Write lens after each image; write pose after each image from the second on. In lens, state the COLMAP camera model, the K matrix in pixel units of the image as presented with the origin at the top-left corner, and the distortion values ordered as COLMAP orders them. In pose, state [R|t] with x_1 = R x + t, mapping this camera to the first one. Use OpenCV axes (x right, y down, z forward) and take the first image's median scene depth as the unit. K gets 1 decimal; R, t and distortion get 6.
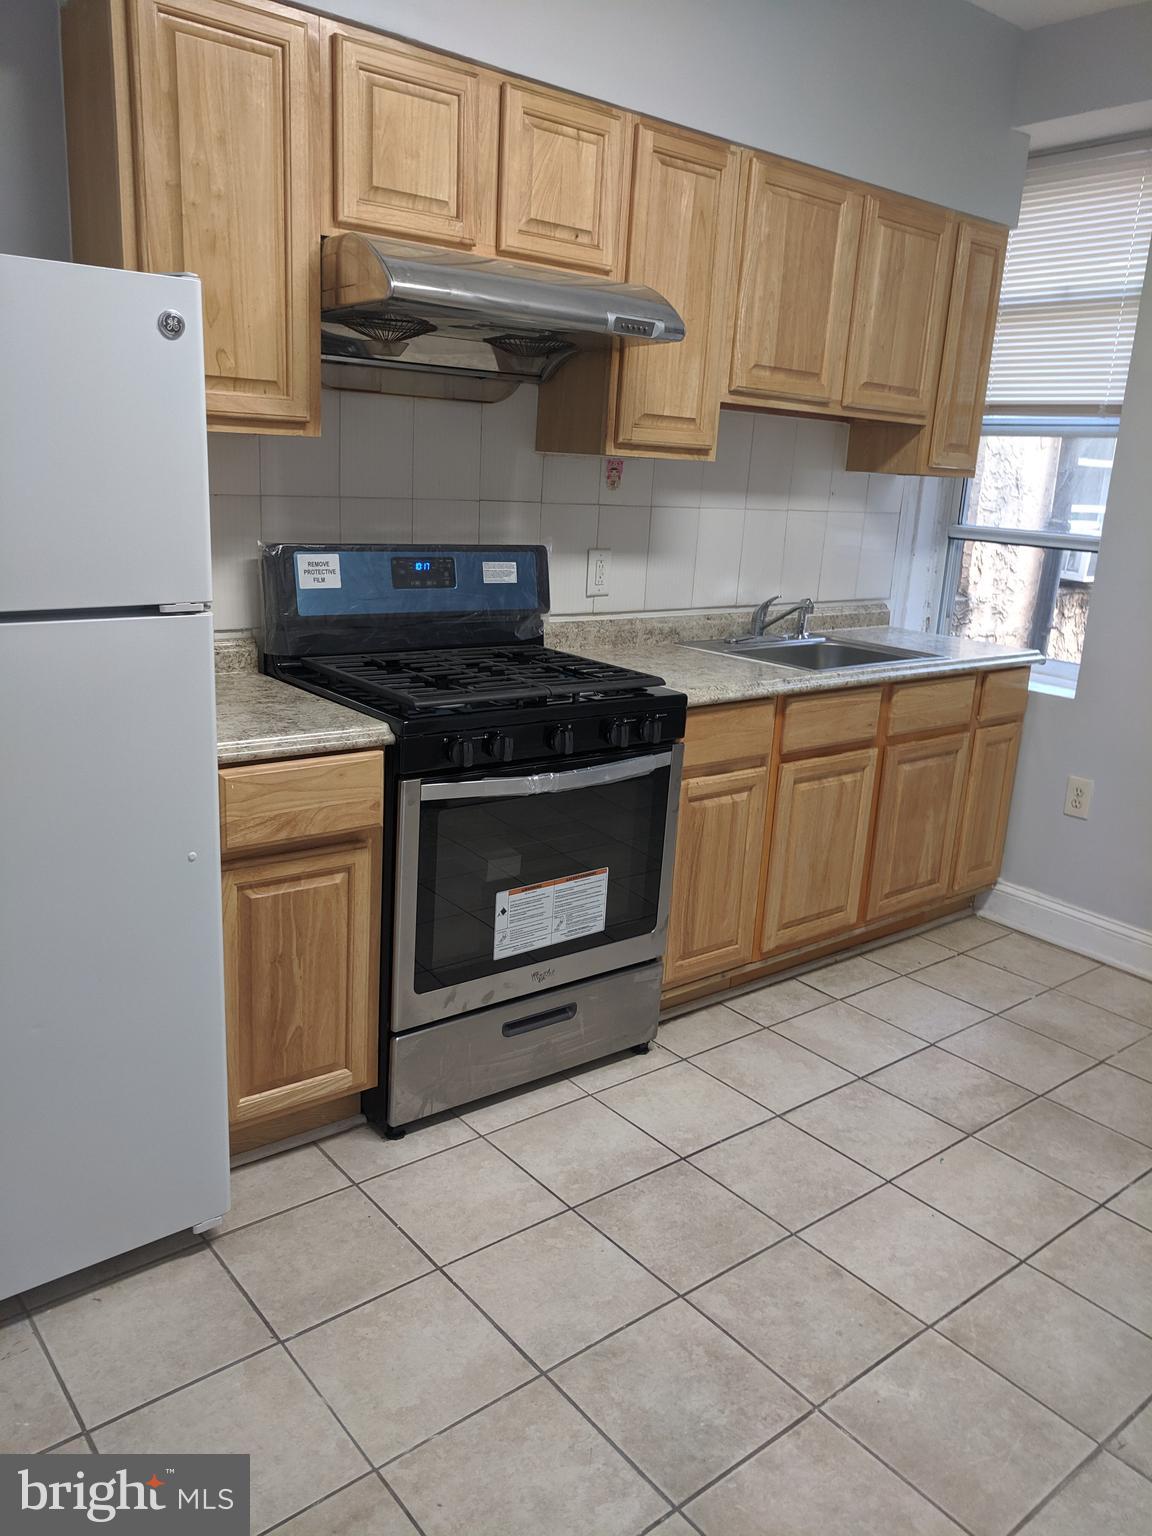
lens RADIAL K [[1163.9, 0, 578.3], [0, 1163.9, 764.9], [0, 0, 1]] dist [0.011355, 0.013177]
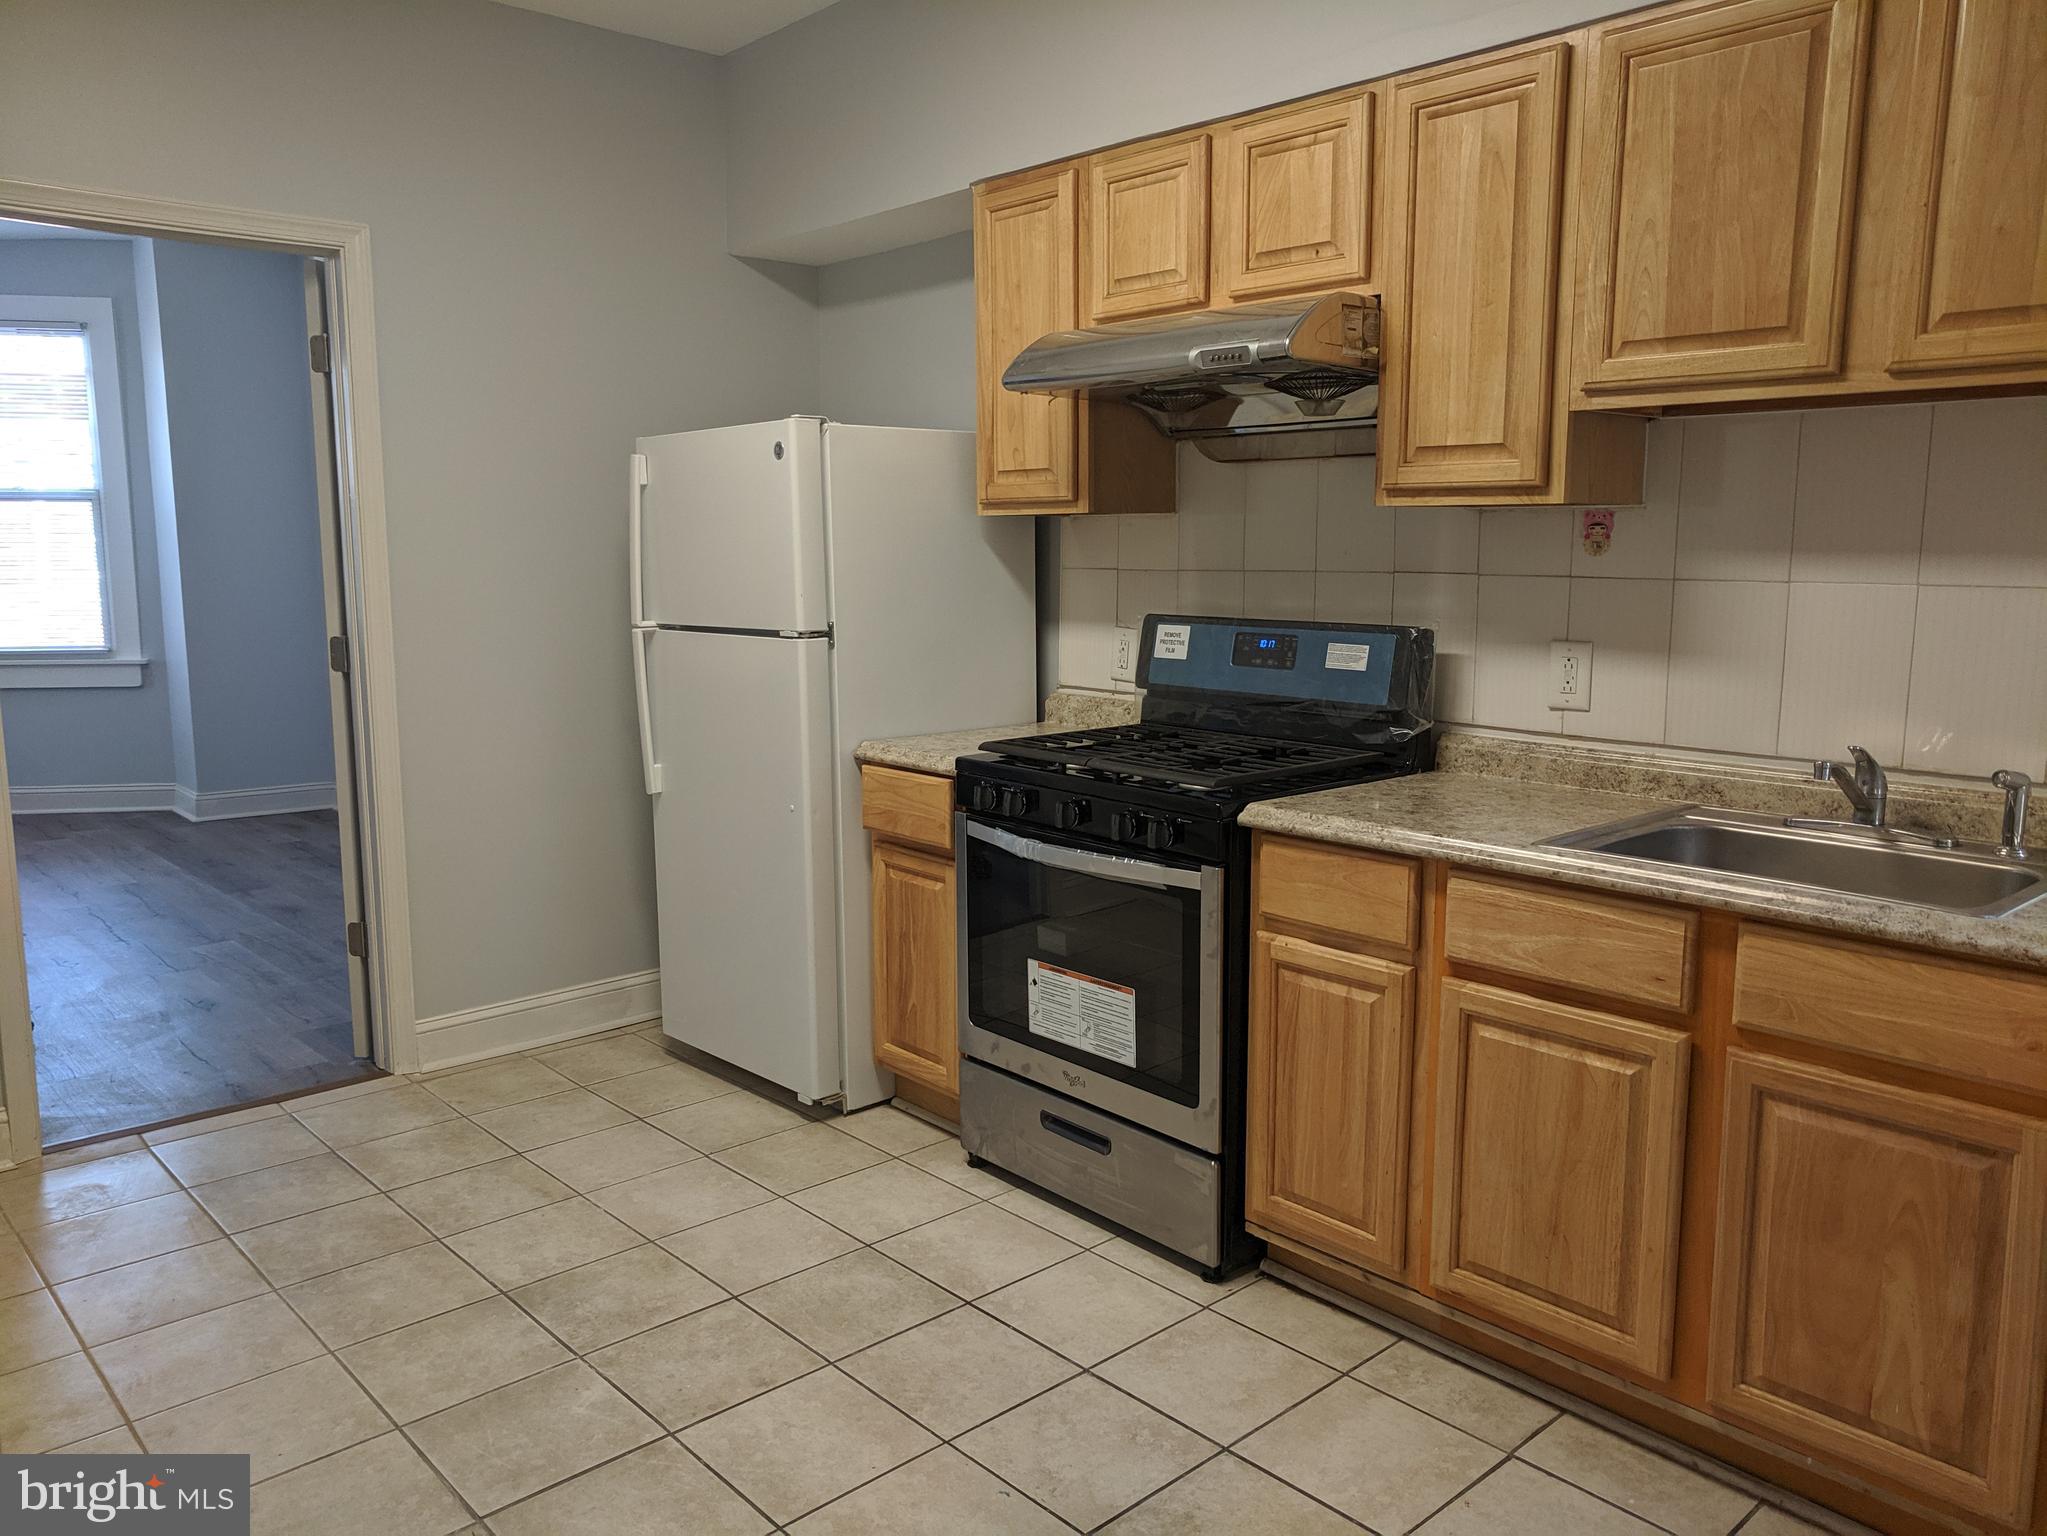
lens RADIAL K [[1551.2, 0, 1035.6], [0, 1551.2, 765.4], [0, 0, 1]] dist [0.011355, 0.013177]
pose [[0.055152, 0.092494, -0.994185, 1.104898], [-0.245606, 0.966364, 0.076281, -0.134225], [0.967800, 0.239971, 0.076014, 0.799873]]
